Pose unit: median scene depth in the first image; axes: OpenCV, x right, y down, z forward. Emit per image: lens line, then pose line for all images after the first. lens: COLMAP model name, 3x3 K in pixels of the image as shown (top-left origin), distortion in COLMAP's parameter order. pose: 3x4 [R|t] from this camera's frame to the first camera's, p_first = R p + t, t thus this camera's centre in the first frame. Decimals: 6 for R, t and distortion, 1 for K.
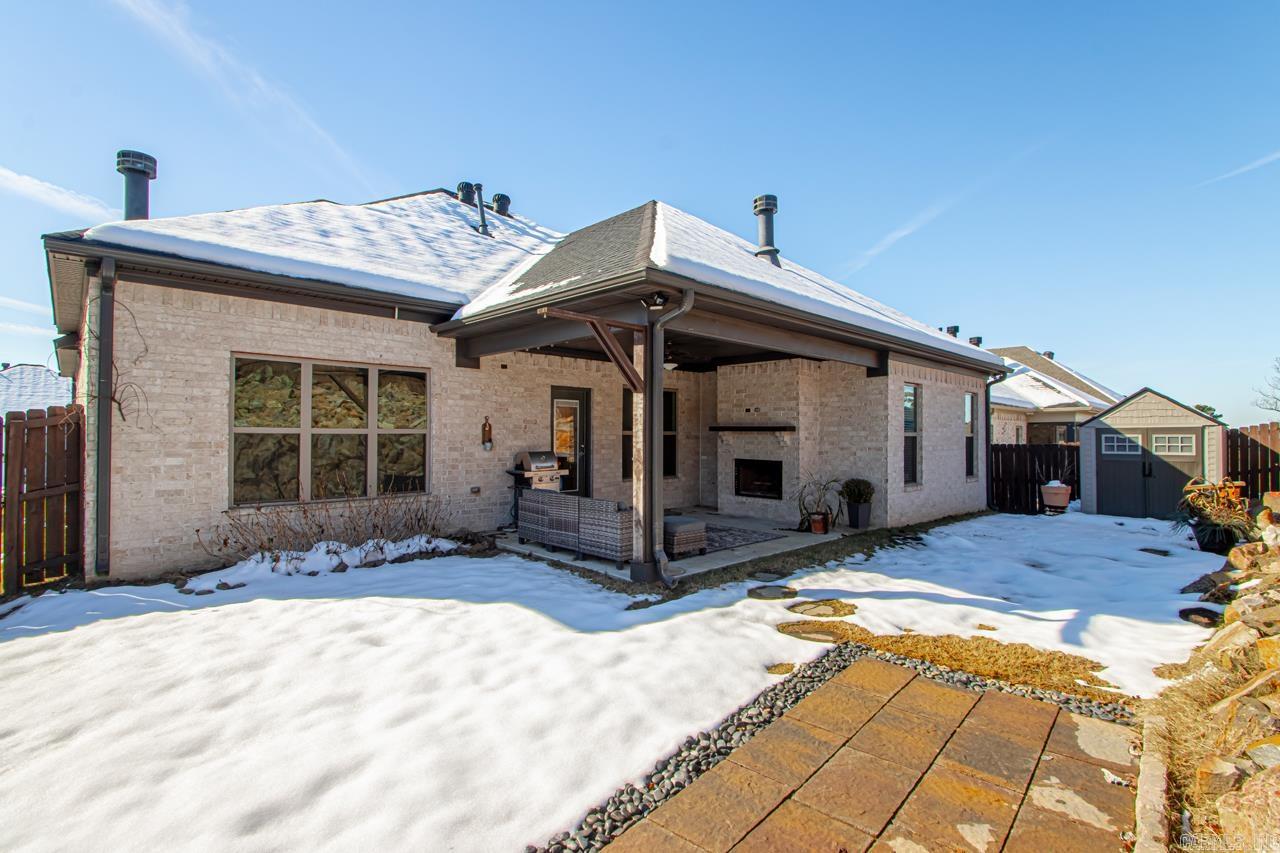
lens RADIAL K [[611.3, 0, 636.2], [0, 611.3, 428.2], [0, 0, 1]] dist [0.014522, -0.016683]
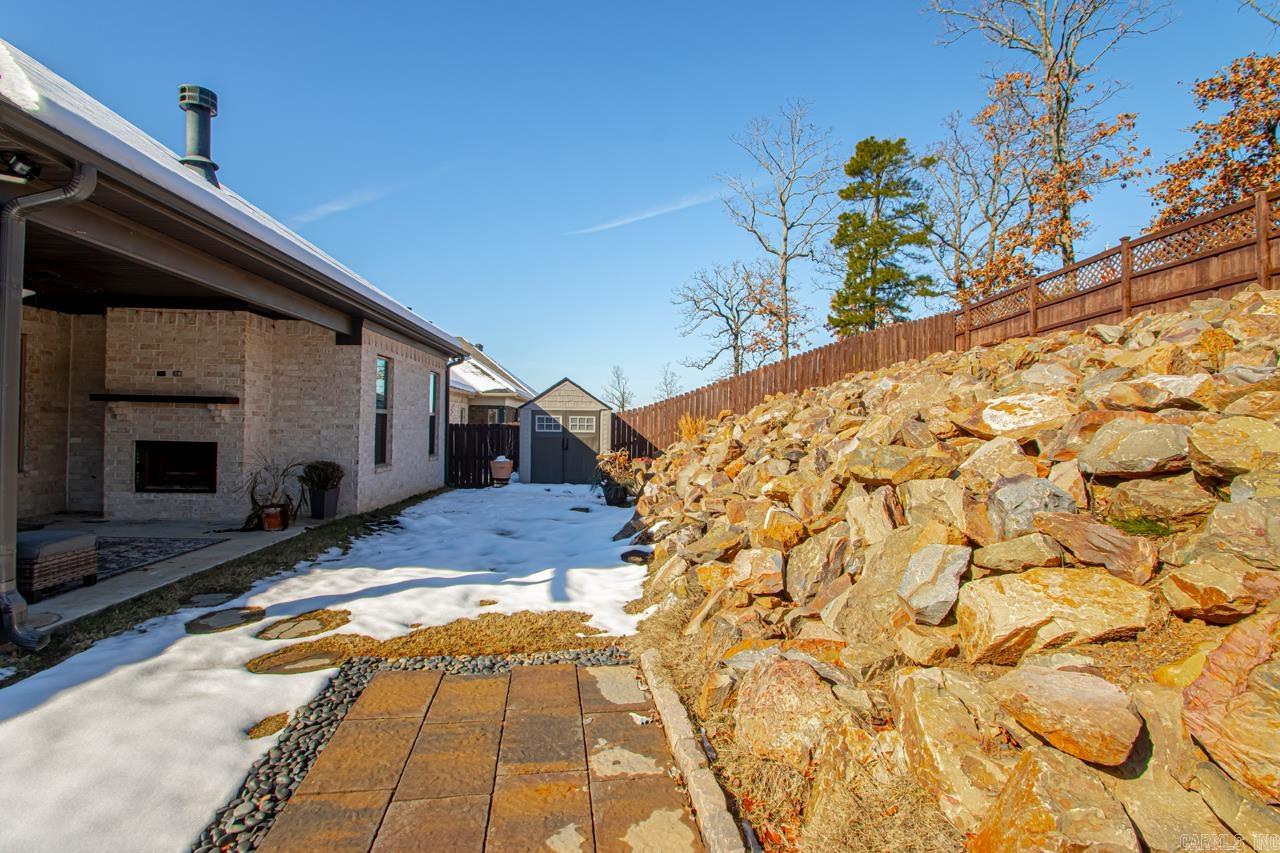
lens RADIAL K [[611.3, 0, 649.5], [0, 611.3, 419.6], [0, 0, 1]] dist [0.014522, -0.016683]
pose [[0.627495, 0.012074, 0.778527, -0.032226], [-0.022230, 0.999750, 0.002413, 0.017663], [-0.778303, -0.018820, 0.627607, 0.152120]]
